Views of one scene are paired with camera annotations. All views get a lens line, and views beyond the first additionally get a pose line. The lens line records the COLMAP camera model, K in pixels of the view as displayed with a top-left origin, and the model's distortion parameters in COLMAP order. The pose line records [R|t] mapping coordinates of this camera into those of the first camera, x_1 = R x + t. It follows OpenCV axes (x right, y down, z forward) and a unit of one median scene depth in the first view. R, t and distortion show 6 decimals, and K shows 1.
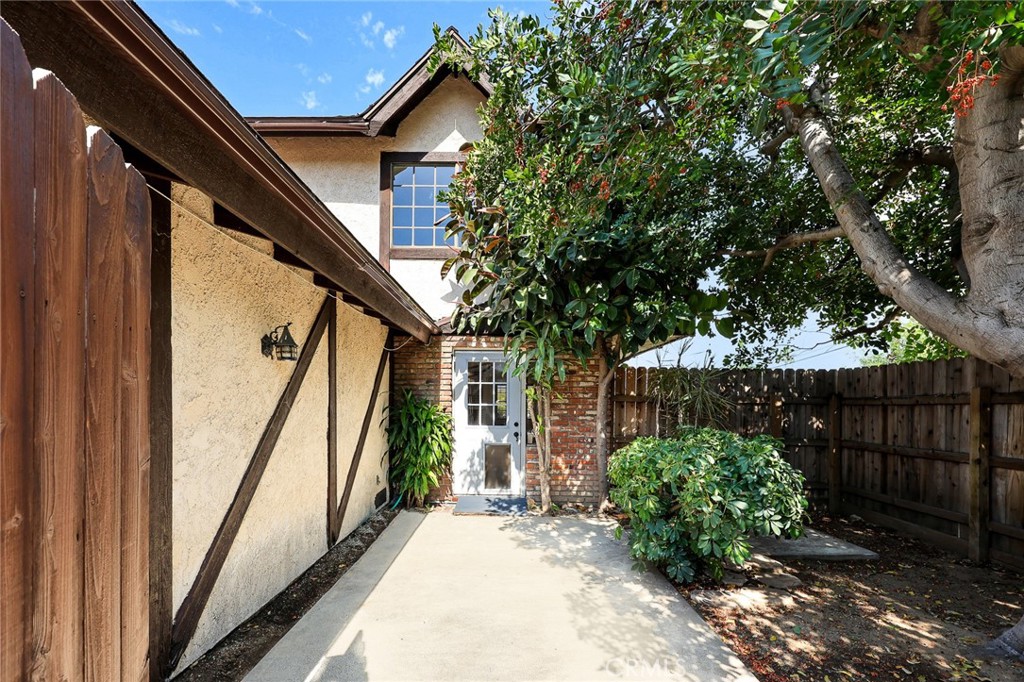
lens RADIAL K [[409.7, 0, 512.0], [0, 409.7, 341.0], [0, 0, 1]] dist [0.000023, -0.000010]
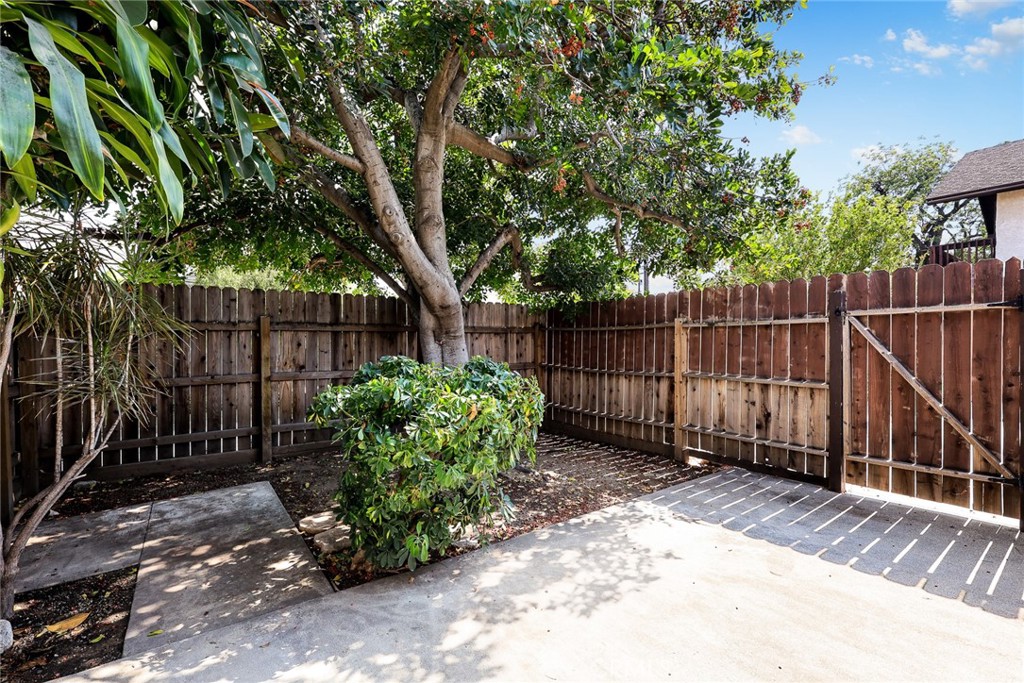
lens RADIAL K [[409.7, 0, 512.0], [0, 409.7, 341.5], [0, 0, 1]] dist [0.000023, -0.000010]
pose [[-0.567306, -0.008440, 0.823464, -0.236425], [-0.139407, 0.986500, -0.085930, 0.185074], [-0.811622, -0.163545, -0.560823, 1.080415]]
